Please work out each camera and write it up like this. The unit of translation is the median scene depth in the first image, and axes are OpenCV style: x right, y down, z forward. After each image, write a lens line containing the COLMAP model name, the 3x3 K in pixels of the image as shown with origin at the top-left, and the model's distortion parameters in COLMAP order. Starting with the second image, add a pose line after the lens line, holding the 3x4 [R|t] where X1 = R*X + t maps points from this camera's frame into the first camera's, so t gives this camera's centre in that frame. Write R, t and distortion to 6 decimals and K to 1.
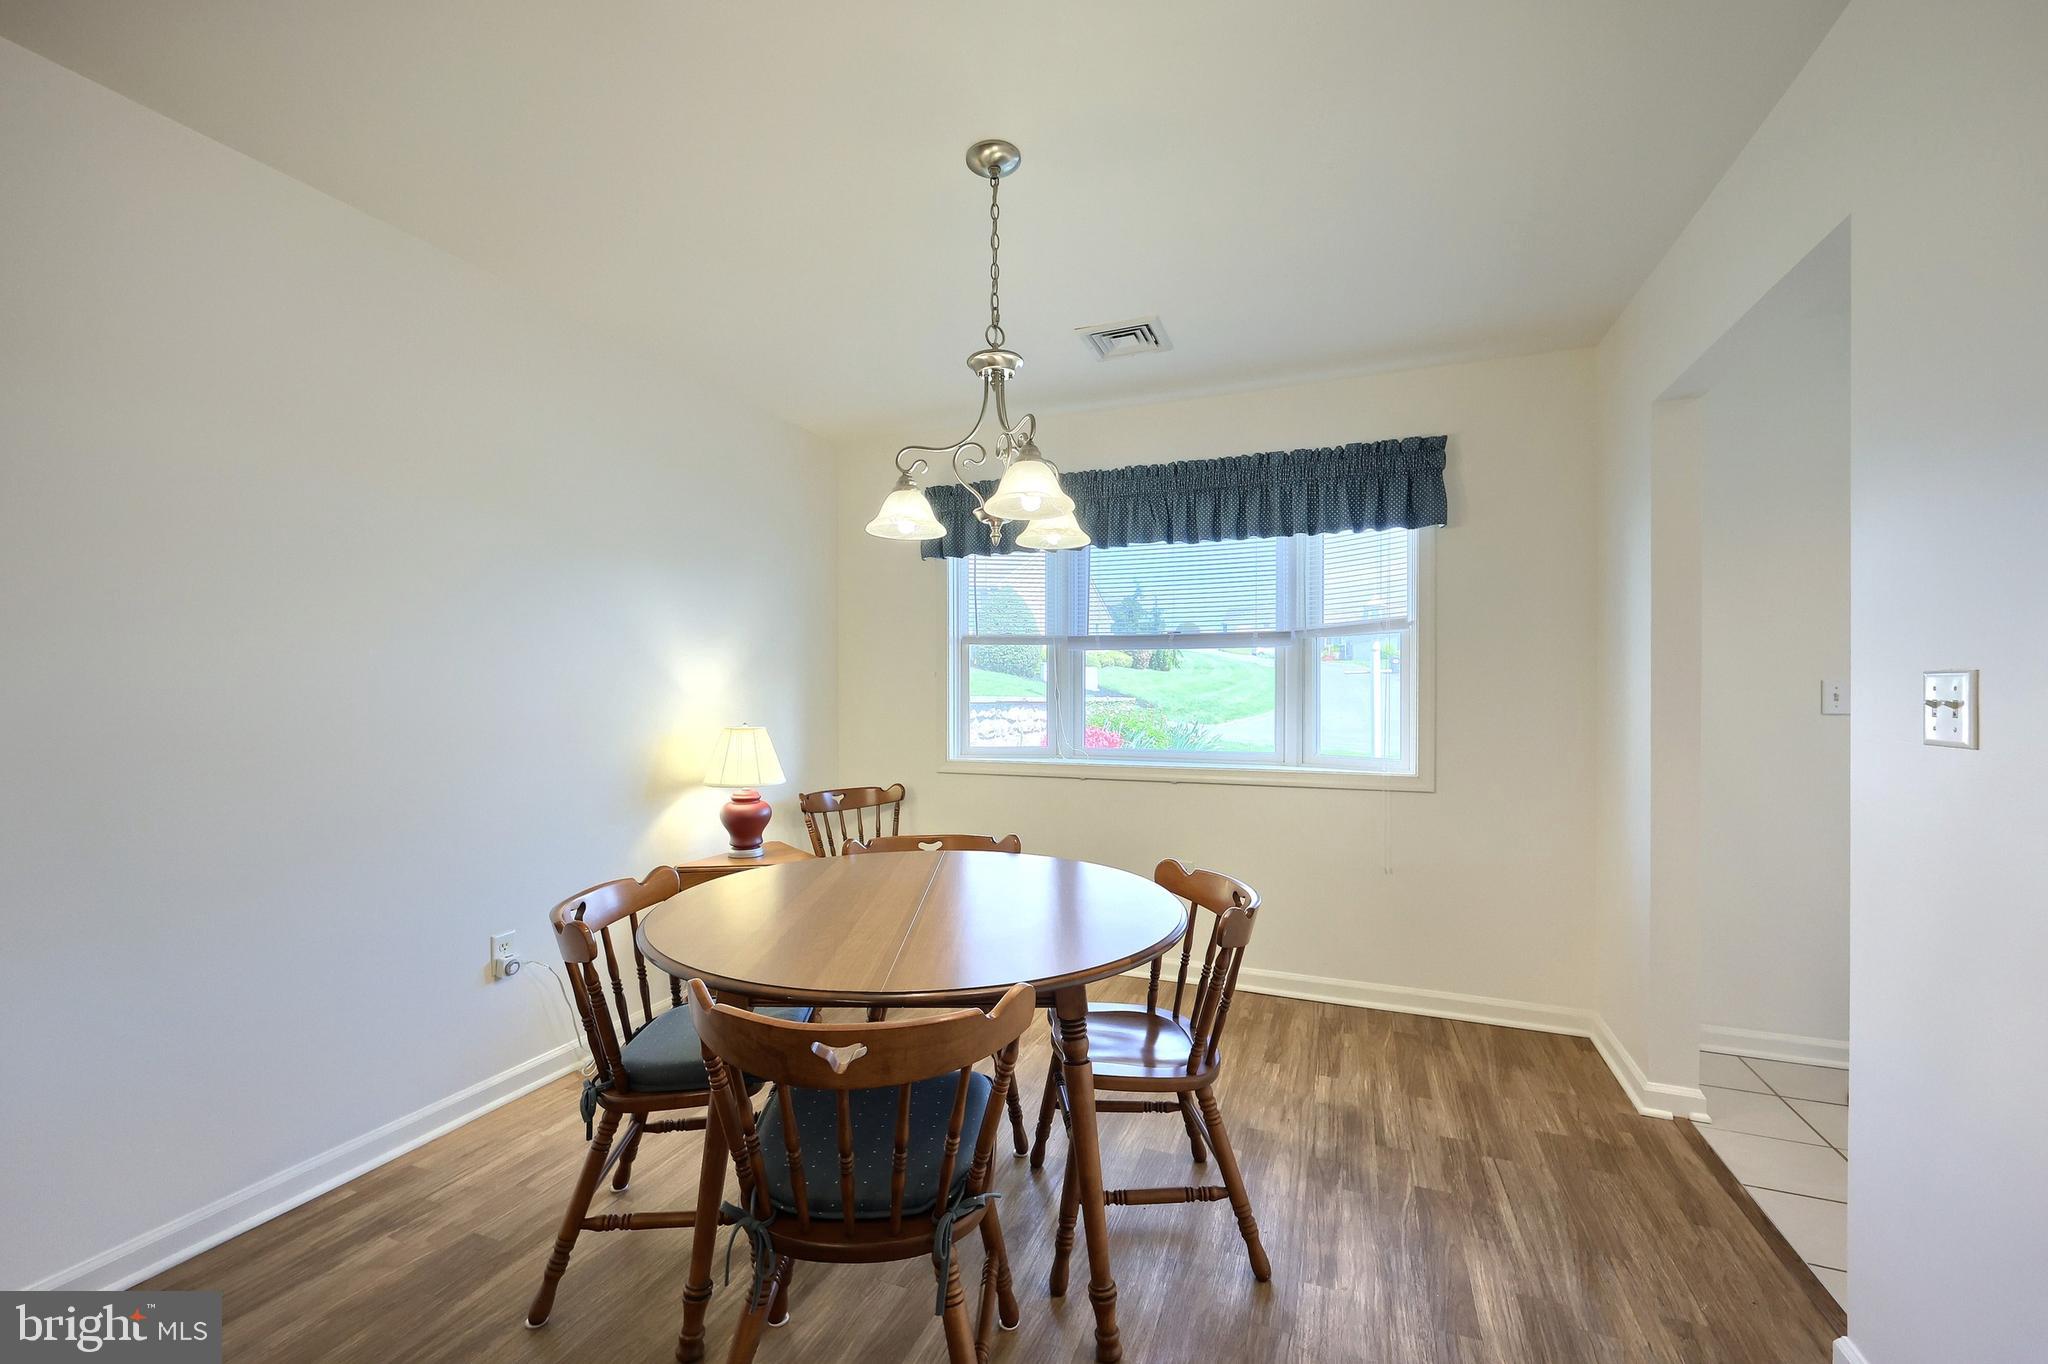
lens RADIAL K [[840.0, 0, 1018.5], [0, 840.0, 694.7], [0, 0, 1]] dist [-0.001140, -0.000295]
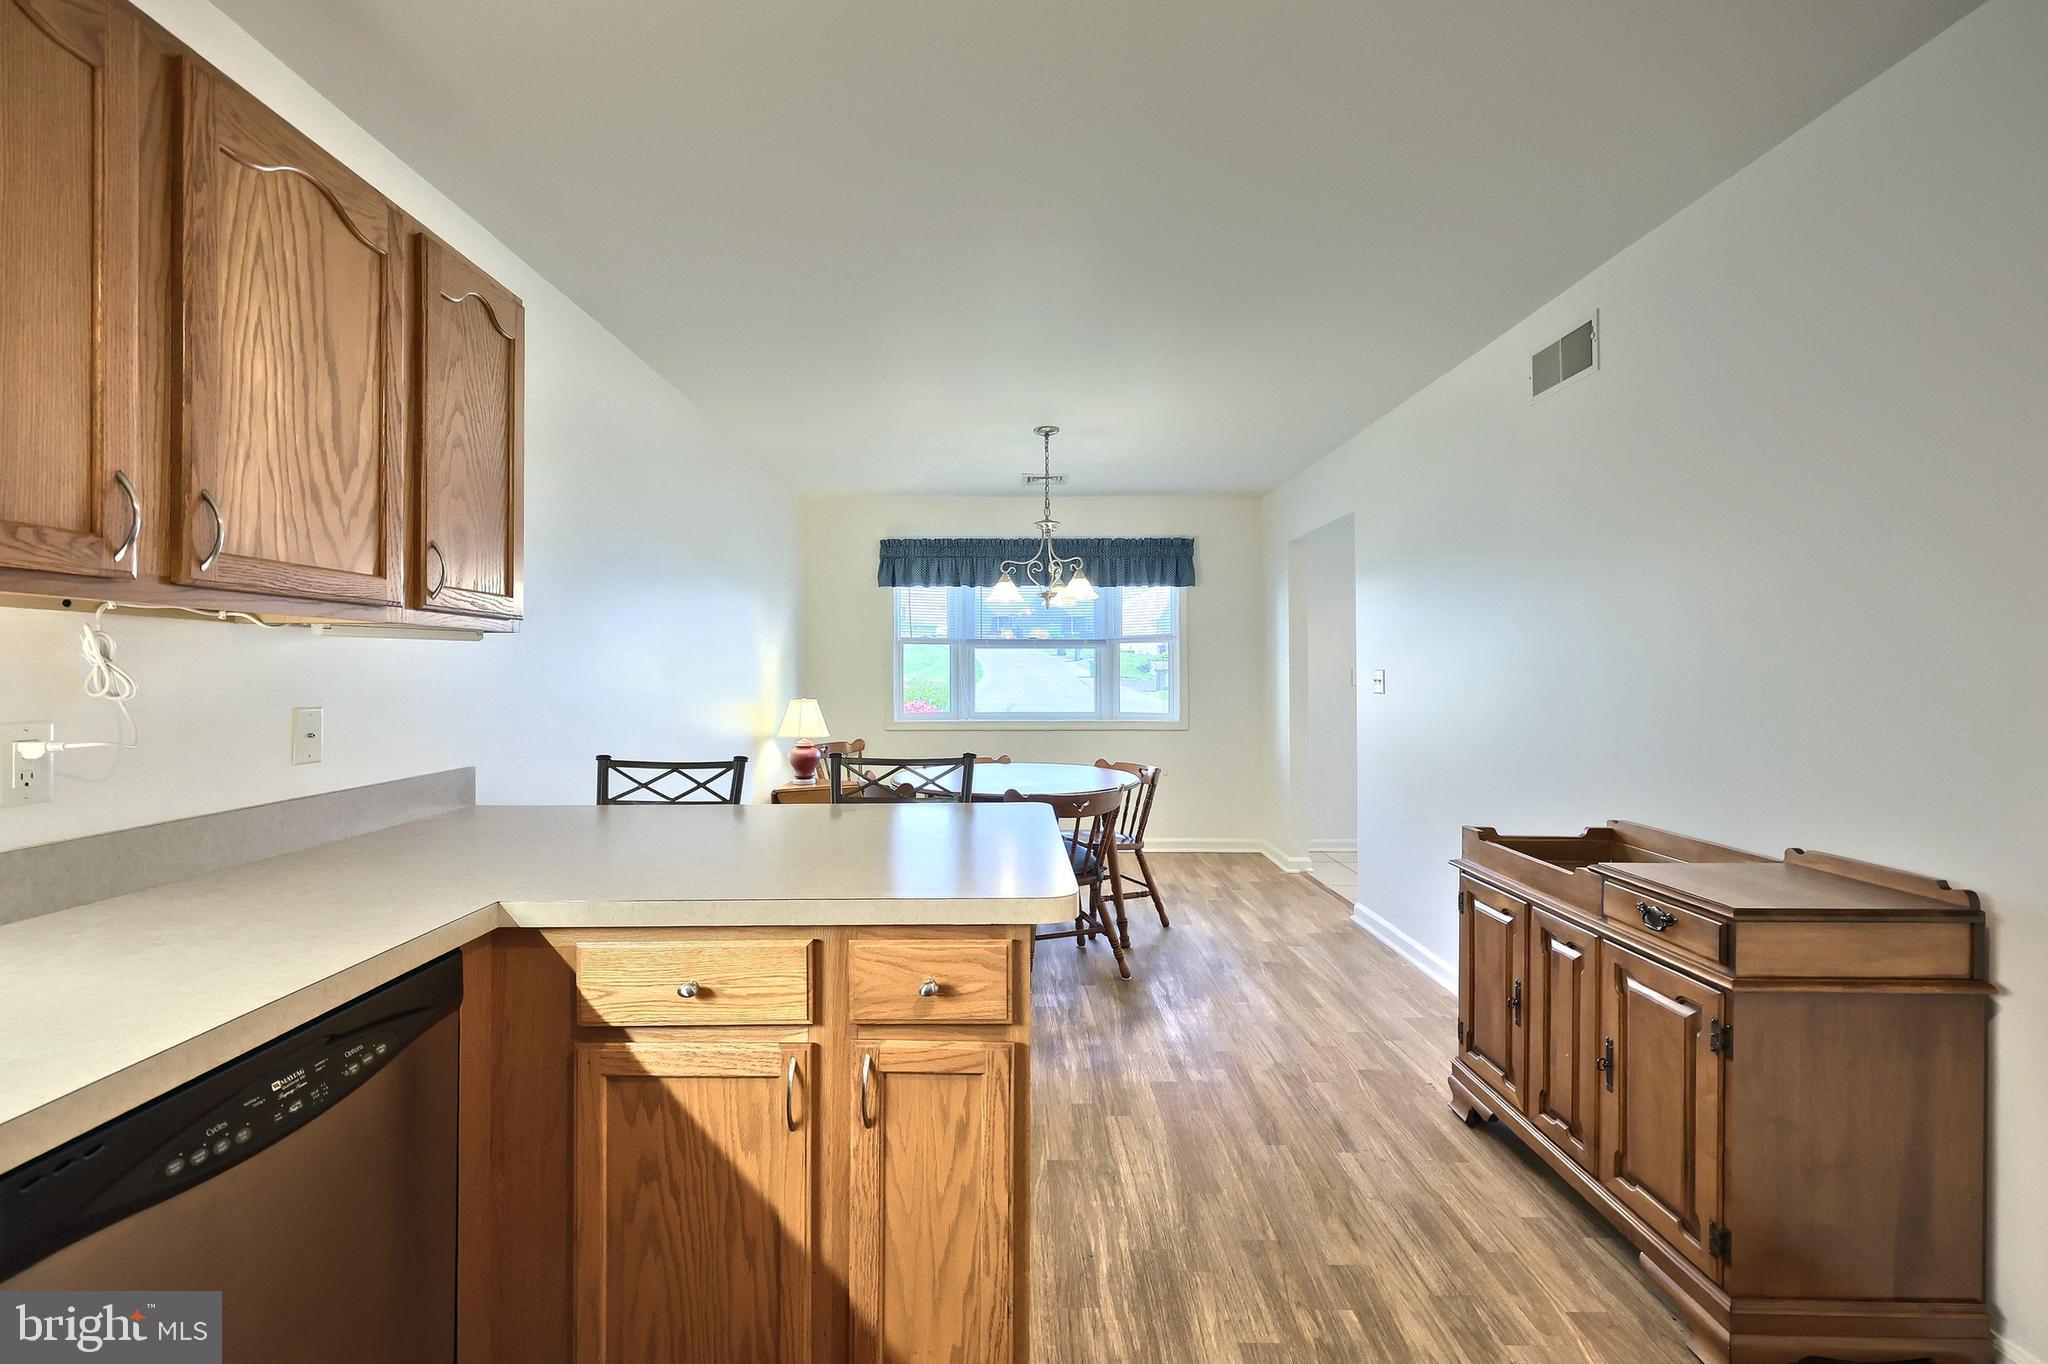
lens RADIAL K [[840.0, 0, 1021.6], [0, 840.0, 666.5], [0, 0, 1]] dist [-0.001140, -0.000295]
pose [[0.928642, 0.001860, 0.370973, -0.536127], [0.001556, 0.999959, -0.008908, -0.008200], [-0.370974, 0.008849, 0.928601, -0.584230]]
